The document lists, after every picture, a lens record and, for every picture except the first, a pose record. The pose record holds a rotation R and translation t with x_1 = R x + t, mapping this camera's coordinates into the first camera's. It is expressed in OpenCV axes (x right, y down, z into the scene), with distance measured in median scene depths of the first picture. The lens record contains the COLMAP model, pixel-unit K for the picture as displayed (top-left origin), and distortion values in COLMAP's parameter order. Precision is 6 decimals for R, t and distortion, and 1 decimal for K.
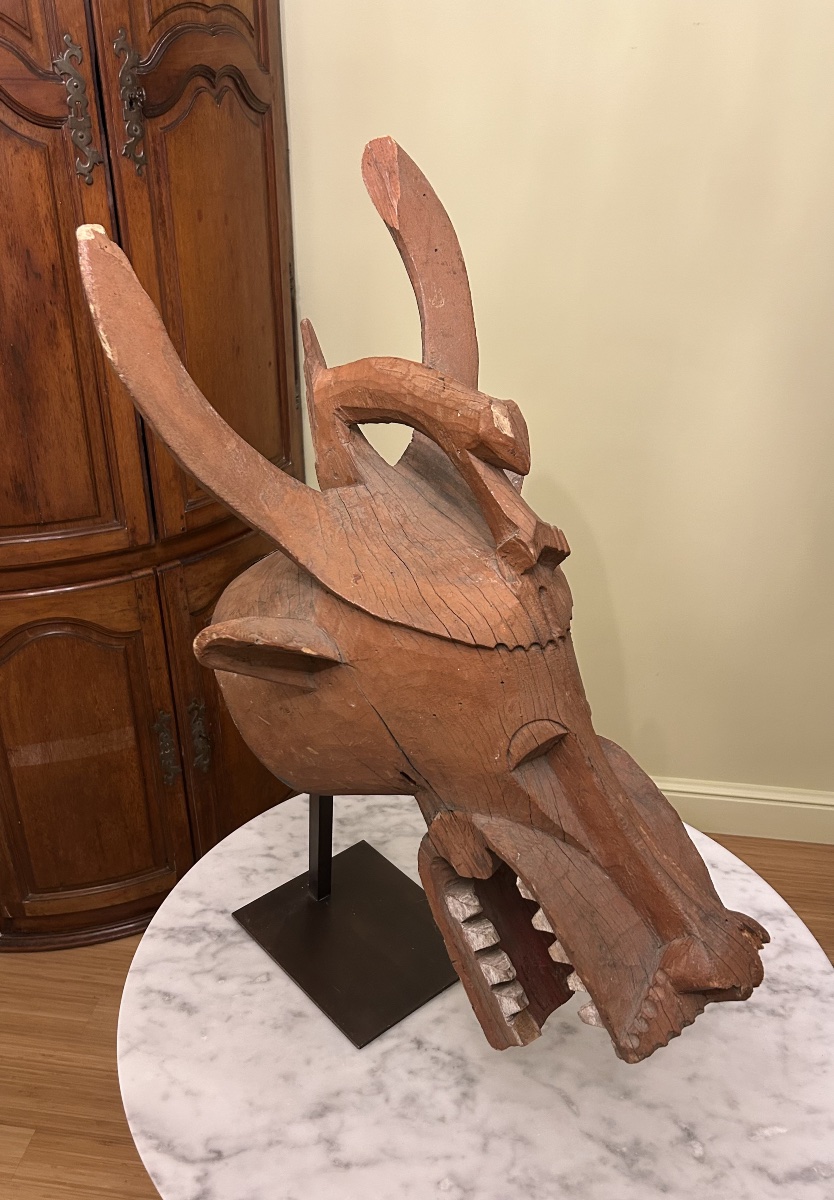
lens RADIAL K [[1047.0, 0, 376.5], [0, 1047.0, 668.4], [0, 0, 1]] dist [0.045837, -0.067901]
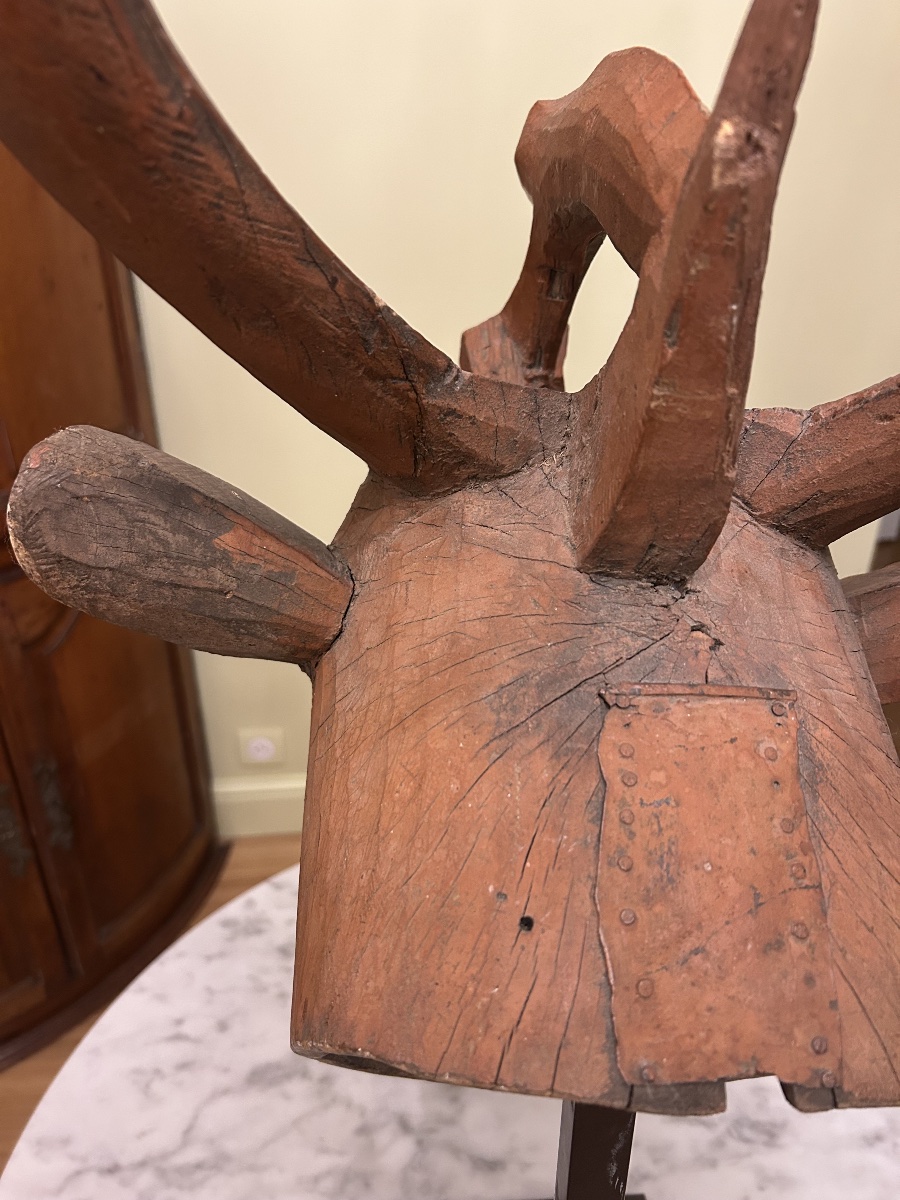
lens RADIAL K [[952.0, 0, 452.9], [0, 952.0, 606.8], [0, 0, 1]] dist [0.018615, -0.034827]
pose [[0.969089, -0.108843, 0.221404, -0.044426], [0.115571, 0.993143, -0.017620, -0.050416], [-0.217968, 0.042663, 0.975023, 0.421893]]
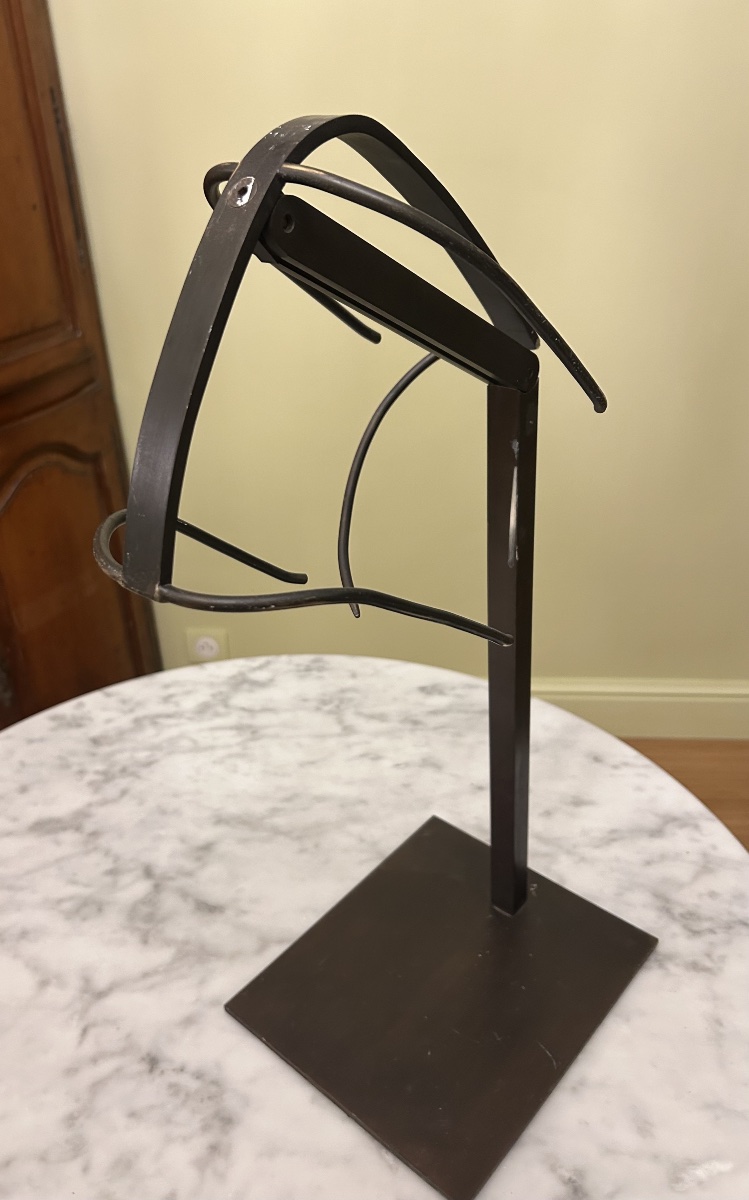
lens RADIAL K [[949.4, 0, 332.7], [0, 949.4, 613.6], [0, 0, 1]] dist [0.025874, -0.053156]
pose [[0.997125, -0.070040, 0.028908, 0.131624], [0.070545, 0.997366, -0.016838, 0.088796], [-0.027652, 0.018829, 0.999440, 0.361066]]
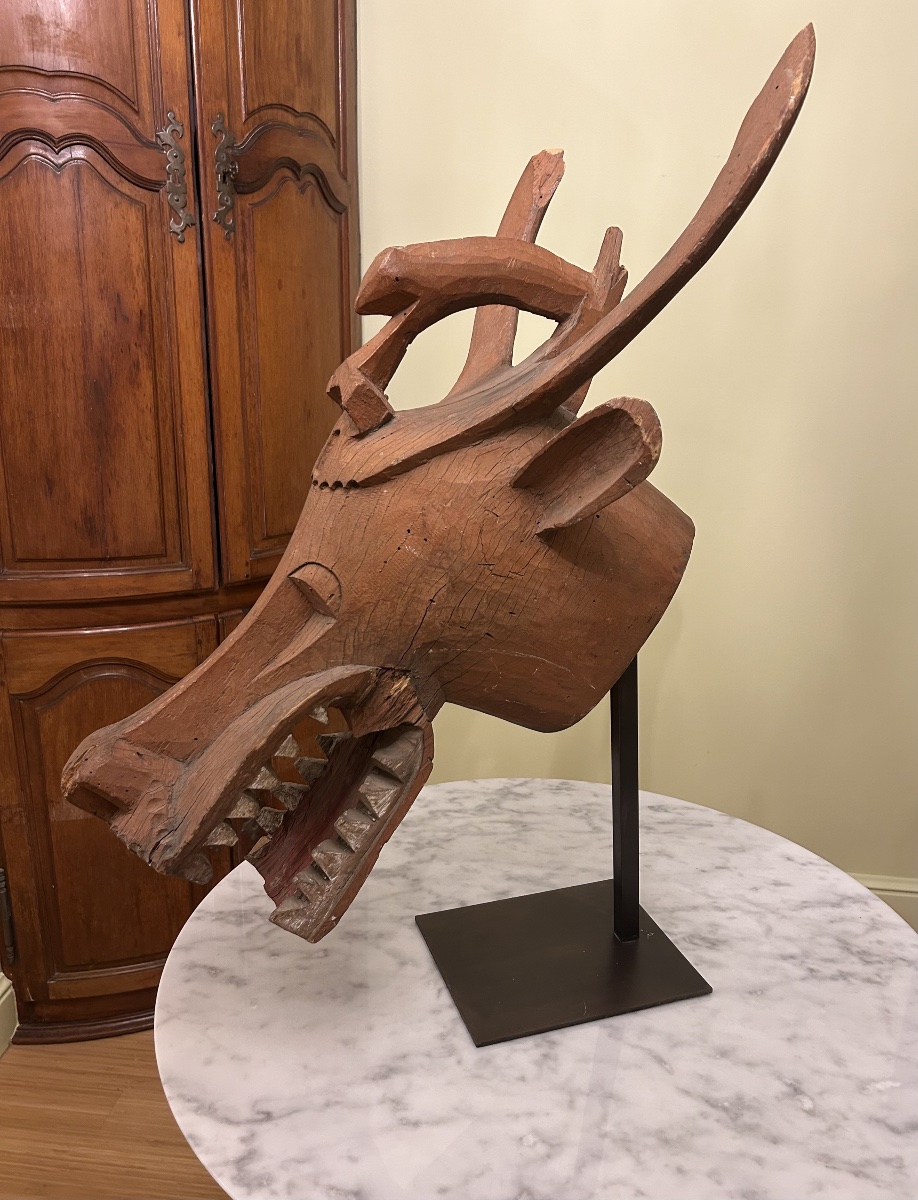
lens RADIAL K [[1008.1, 0, 473.1], [0, 1008.1, 631.2], [0, 0, 1]] dist [0.031592, -0.050096]
pose [[0.998398, 0.014400, 0.054713, -0.025236], [-0.001215, 0.972303, -0.233721, 0.210762], [-0.056563, 0.233280, 0.970763, 0.067314]]
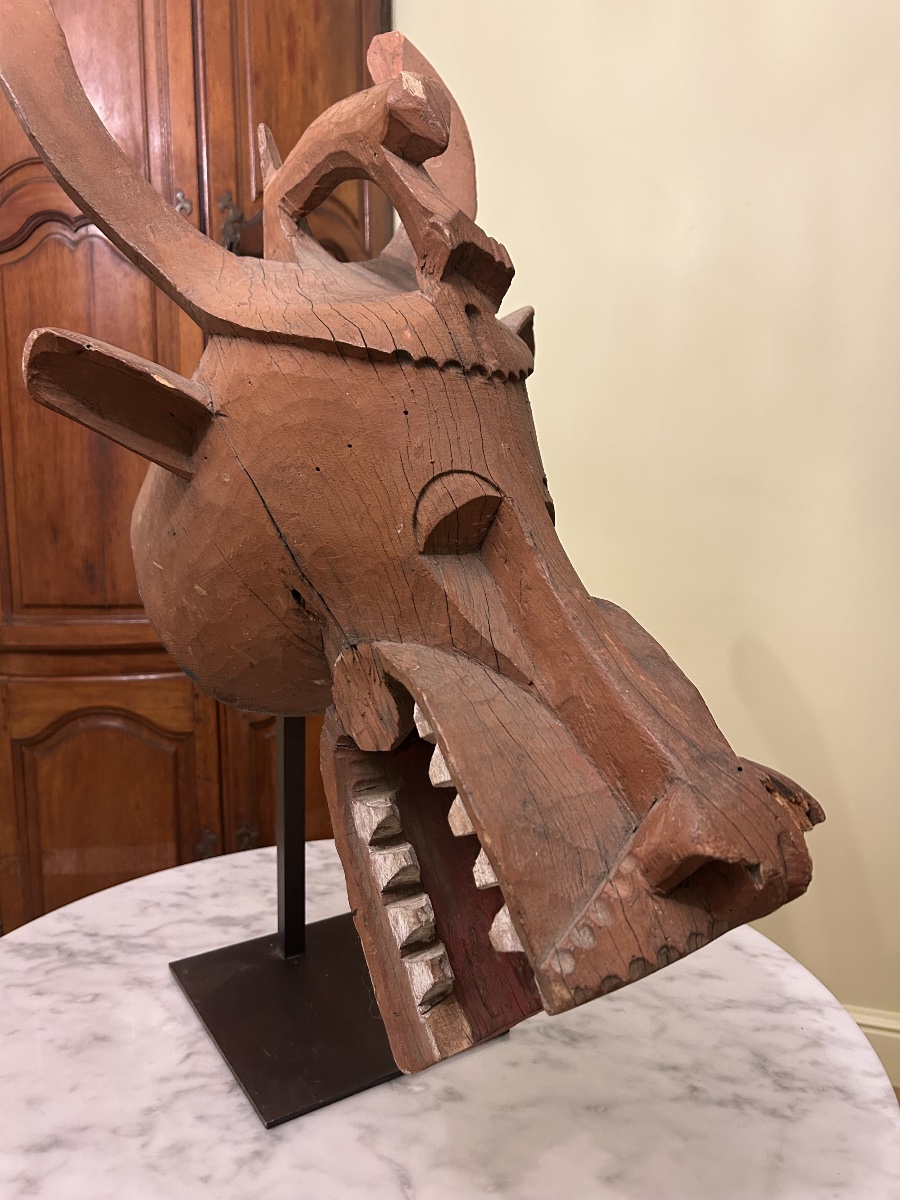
lens RADIAL K [[952.0, 0, 450.4], [0, 952.0, 593.3], [0, 0, 1]] dist [0.018615, -0.034827]
pose [[0.981463, 0.018664, -0.190739, 0.257230], [-0.094948, 0.911876, -0.399334, 0.258036], [0.166477, 0.410041, 0.896745, 0.280579]]
